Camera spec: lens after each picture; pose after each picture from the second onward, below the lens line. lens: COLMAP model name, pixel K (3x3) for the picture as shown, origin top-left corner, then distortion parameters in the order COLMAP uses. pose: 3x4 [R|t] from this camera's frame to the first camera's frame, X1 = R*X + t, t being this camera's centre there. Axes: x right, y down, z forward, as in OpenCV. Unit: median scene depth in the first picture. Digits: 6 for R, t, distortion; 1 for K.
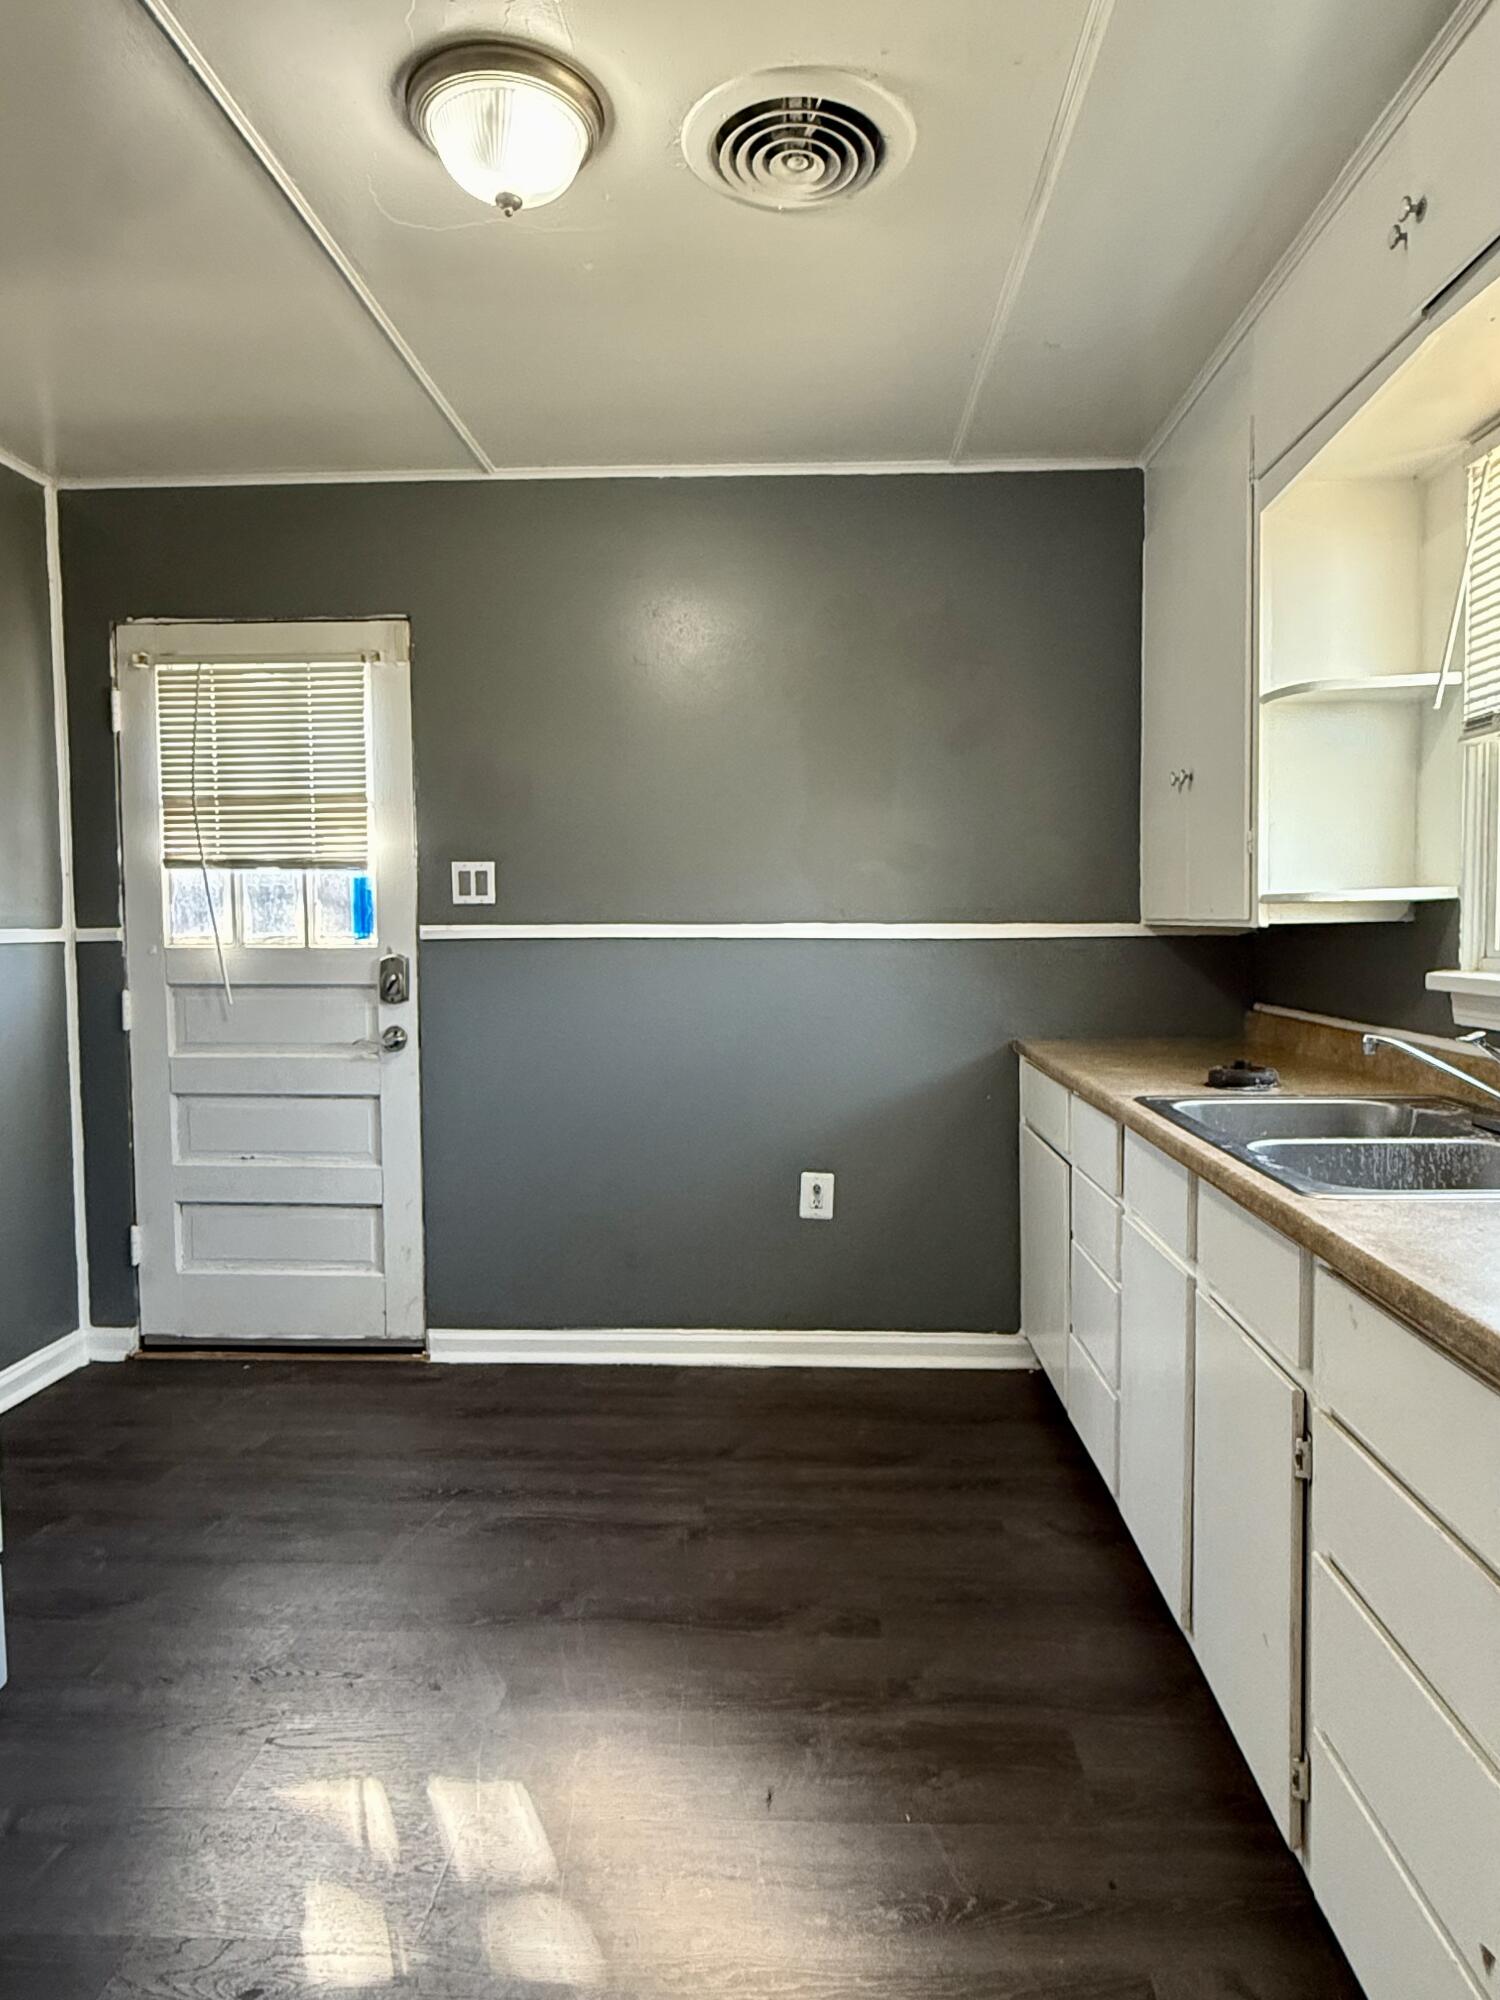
lens RADIAL K [[1278.8, 0, 748.8], [0, 1278.8, 1003.8], [0, 0, 1]] dist [0.021976, -0.003979]
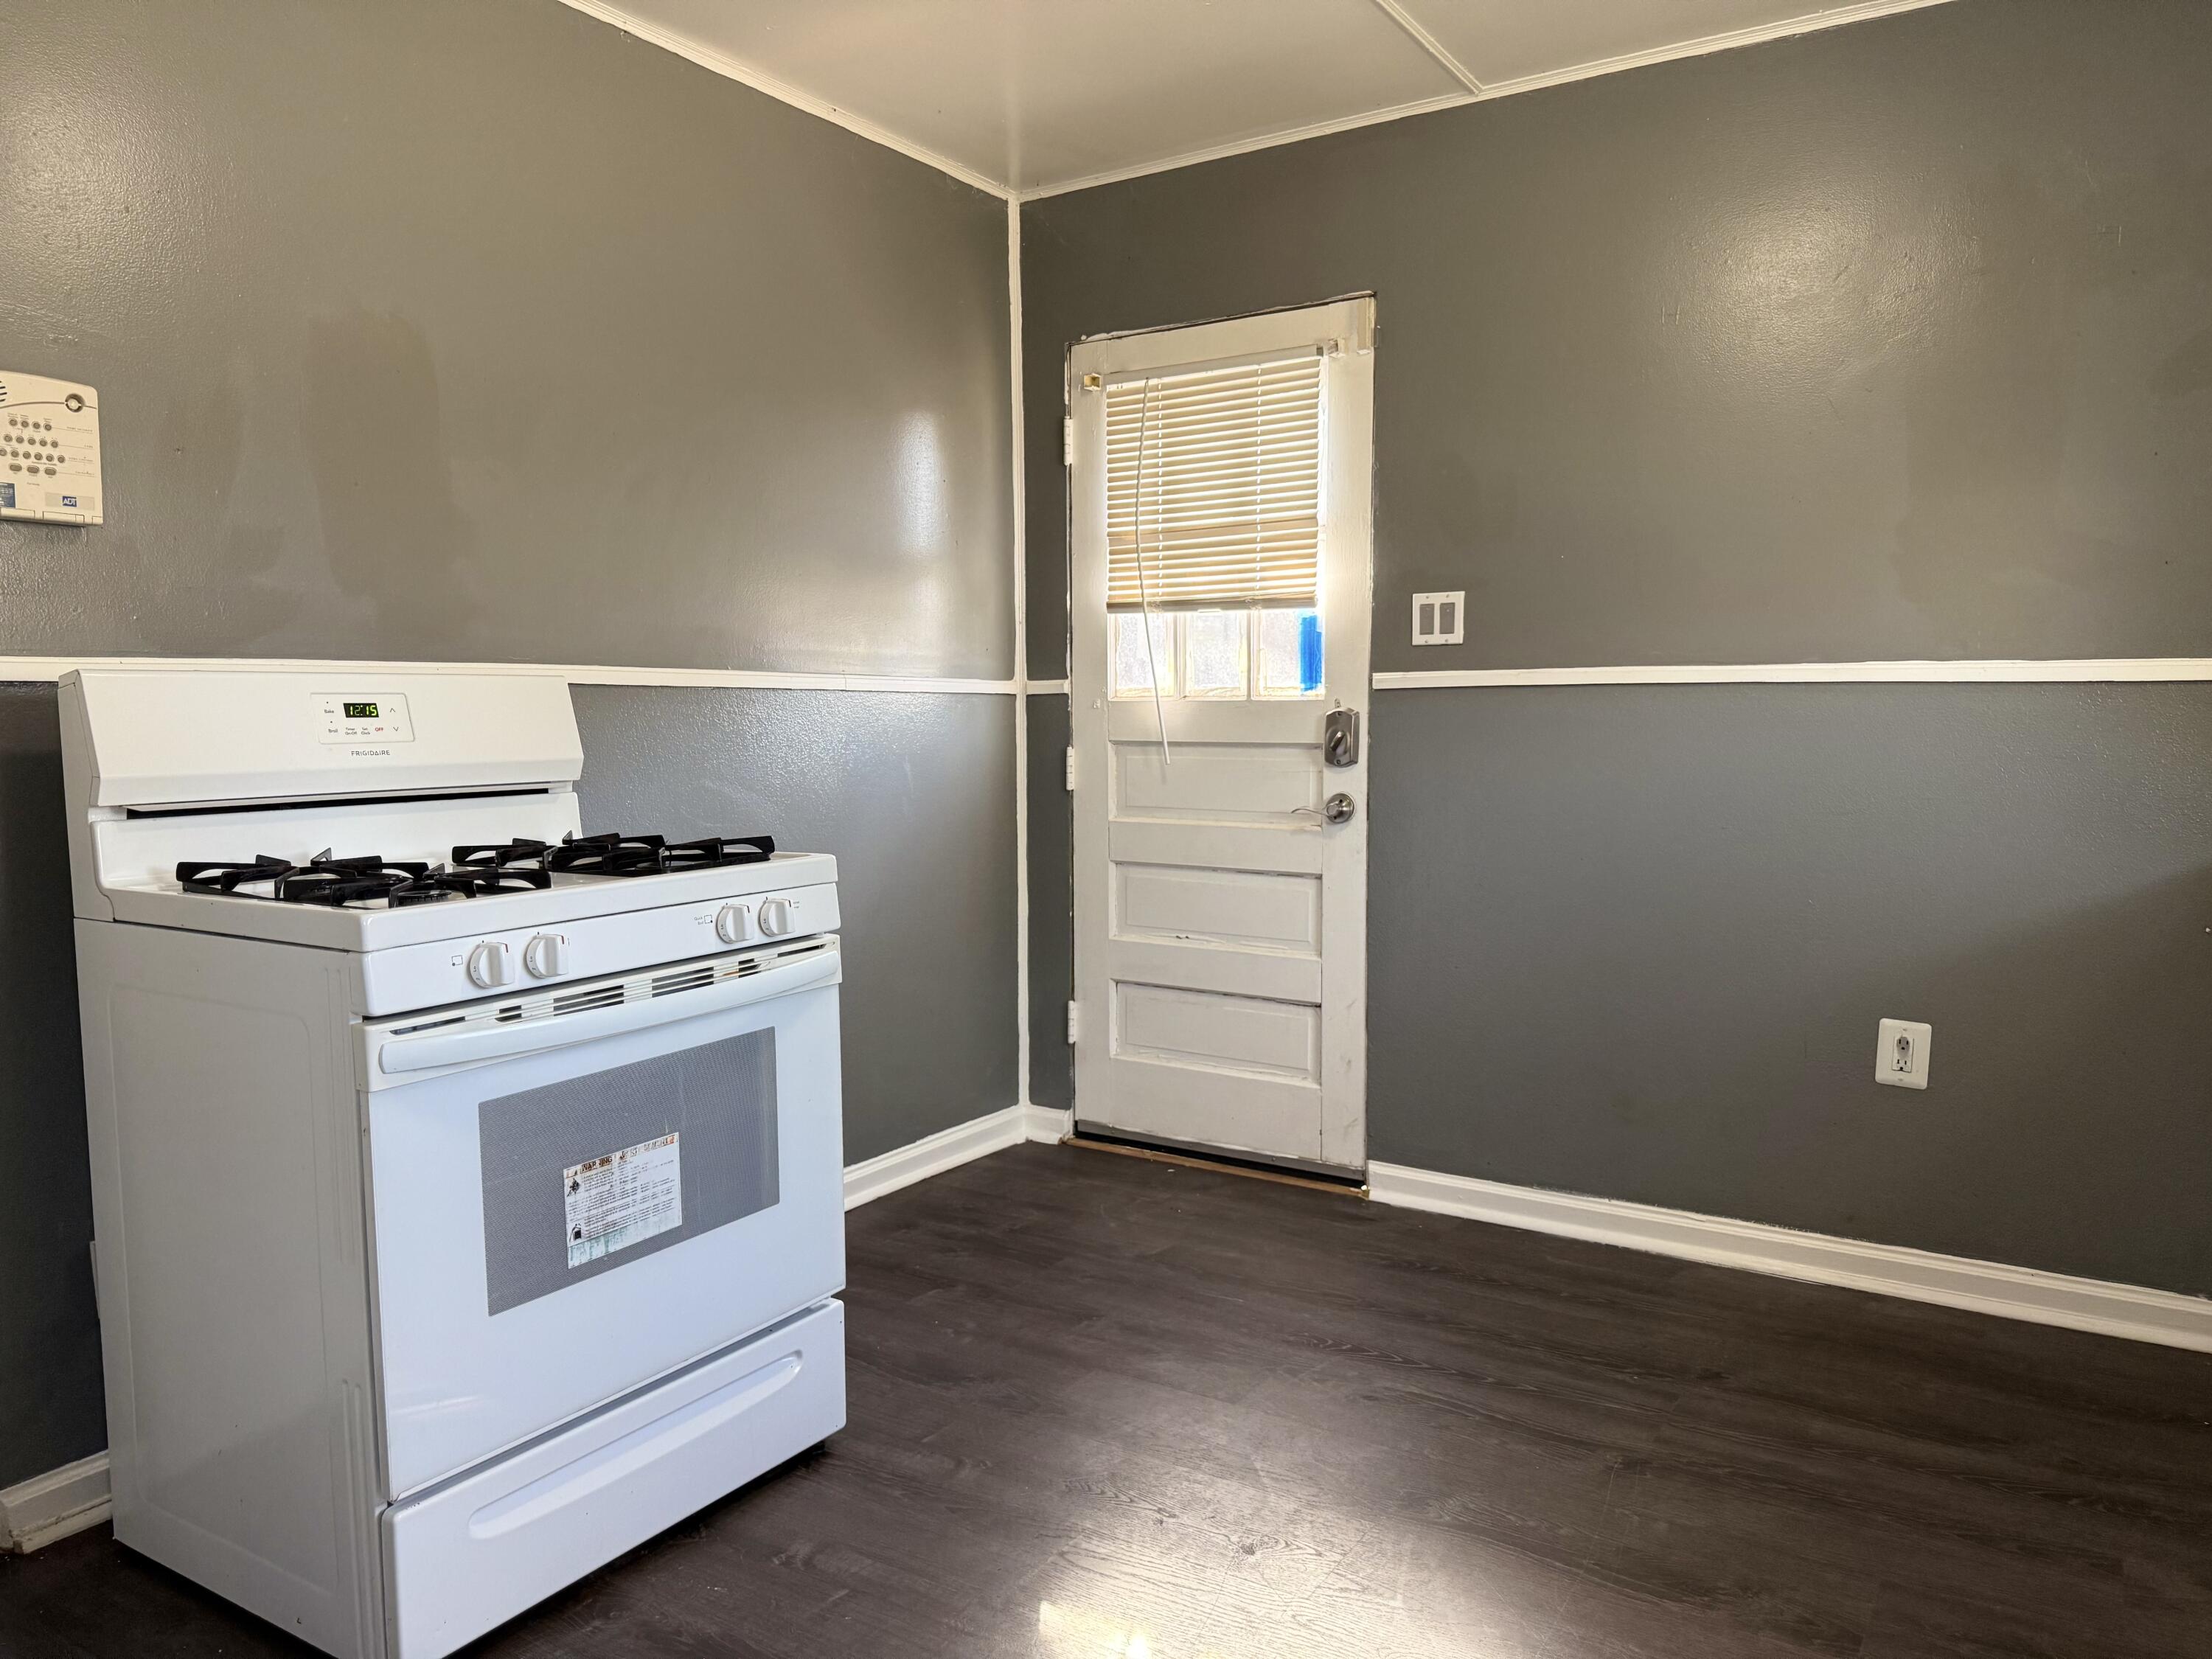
lens RADIAL K [[1569.7, 0, 1102.2], [0, 1569.7, 839.9], [0, 0, 1]] dist [0.077761, -0.075442]
pose [[0.871018, 0.044614, -0.489220, 0.113019], [-0.031987, 0.998905, 0.034145, 0.021666], [0.490208, -0.014093, 0.871492, 0.033477]]
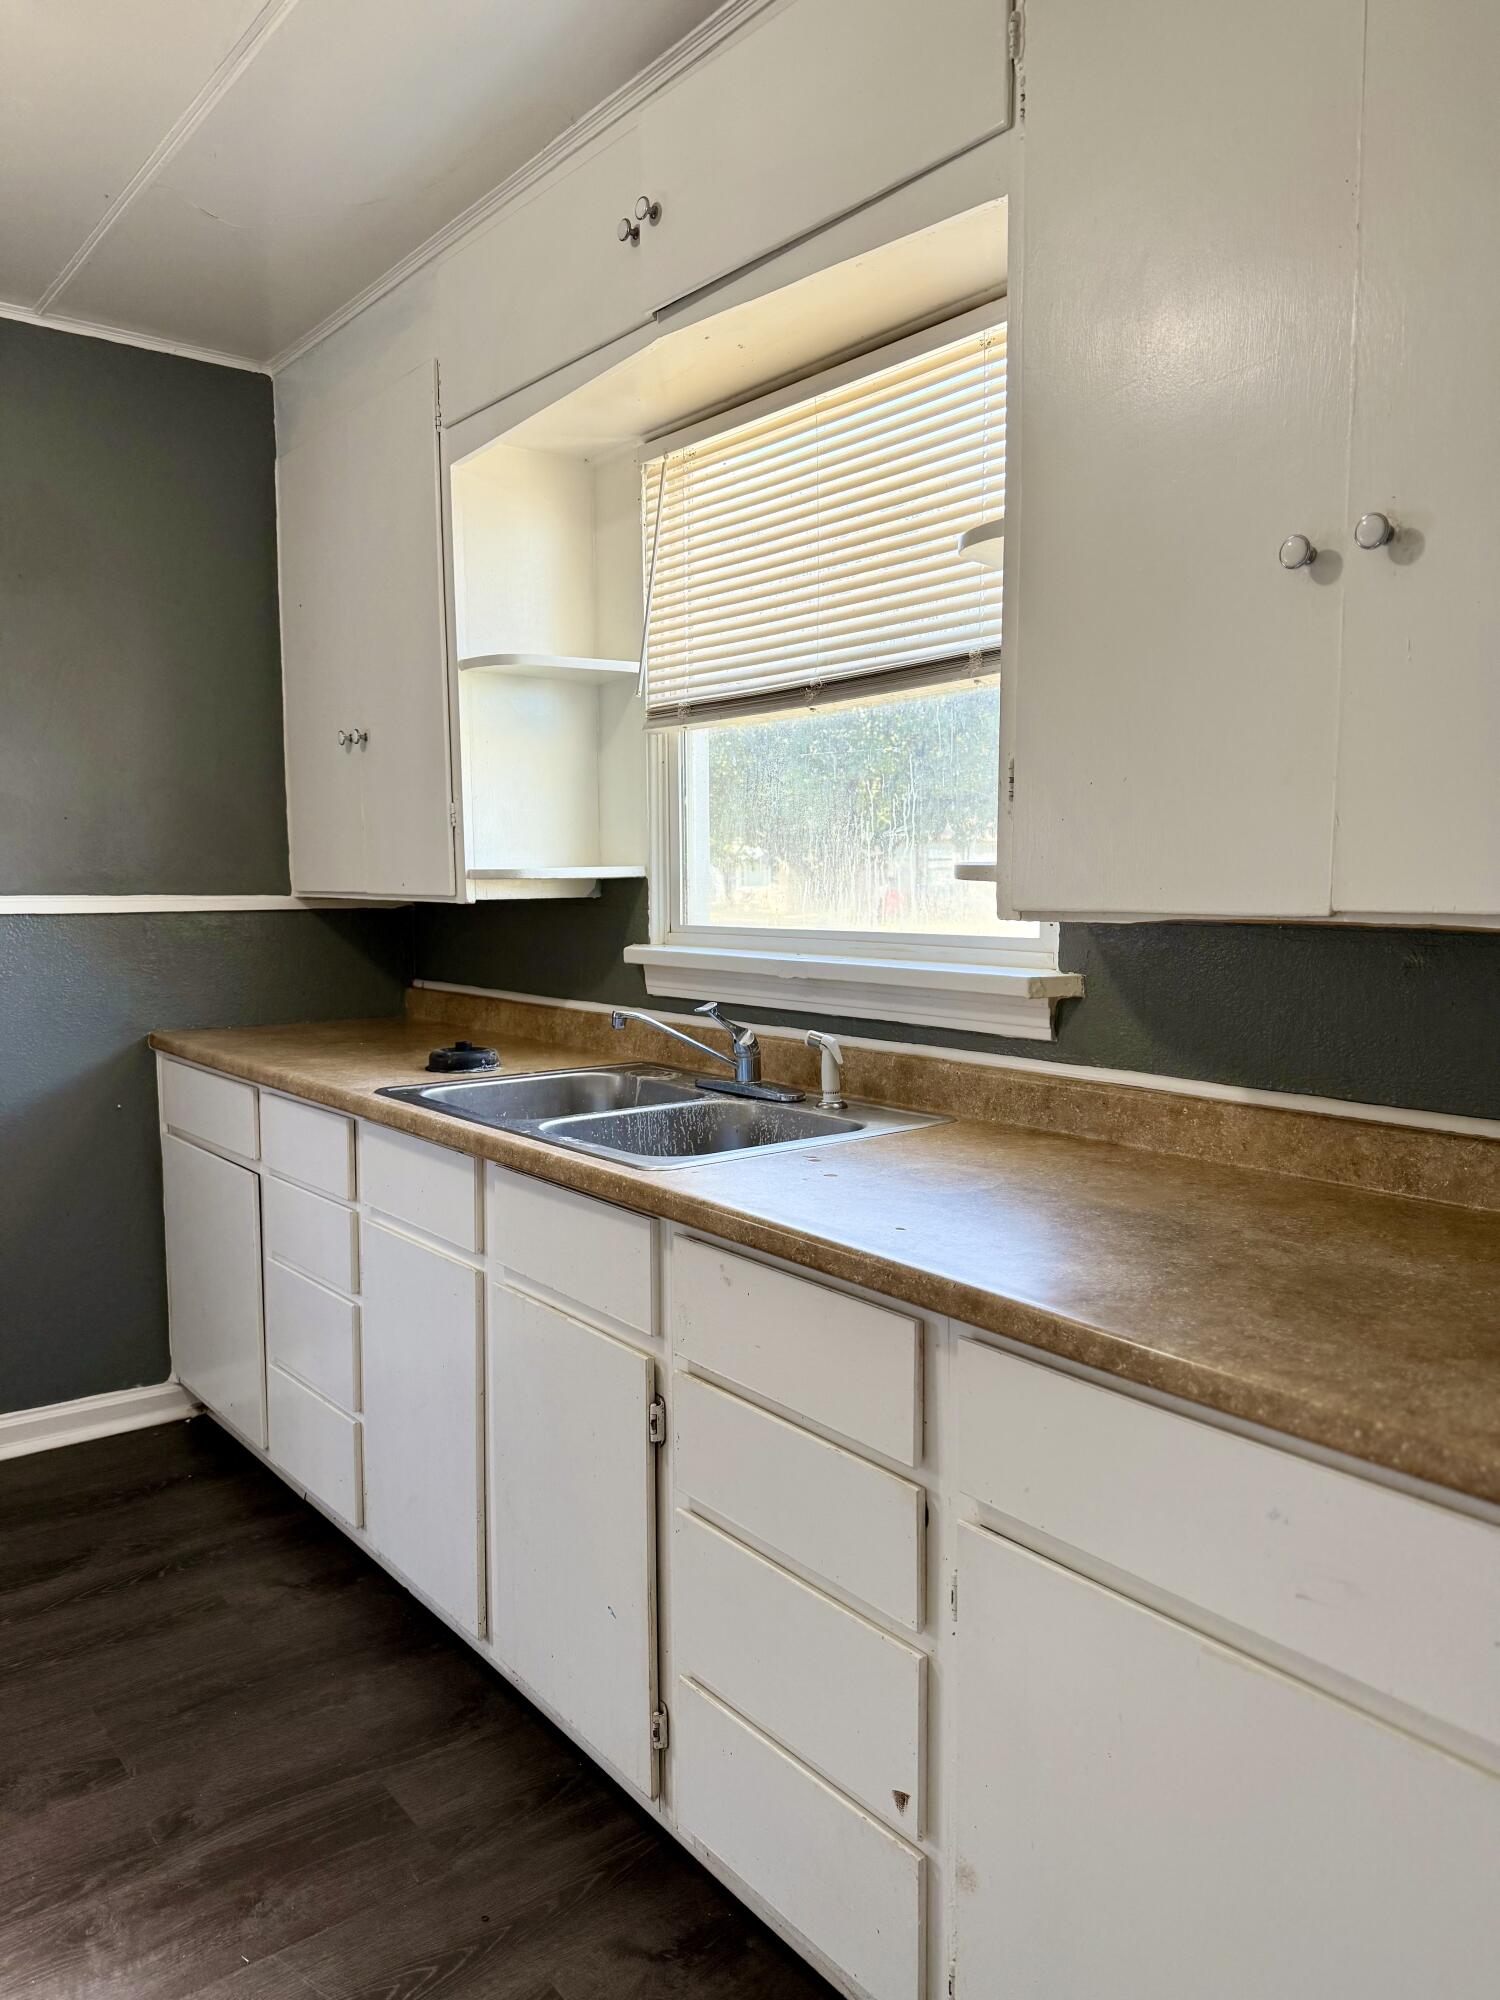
lens RADIAL K [[1419.3, 0, 740.5], [0, 1419.3, 1015.9], [0, 0, 1]] dist [0.077761, -0.075442]
pose [[0.763937, -0.054233, 0.643007, -0.122364], [0.036411, 0.998497, 0.040957, -0.009637], [-0.644262, -0.007877, 0.764764, 0.039250]]
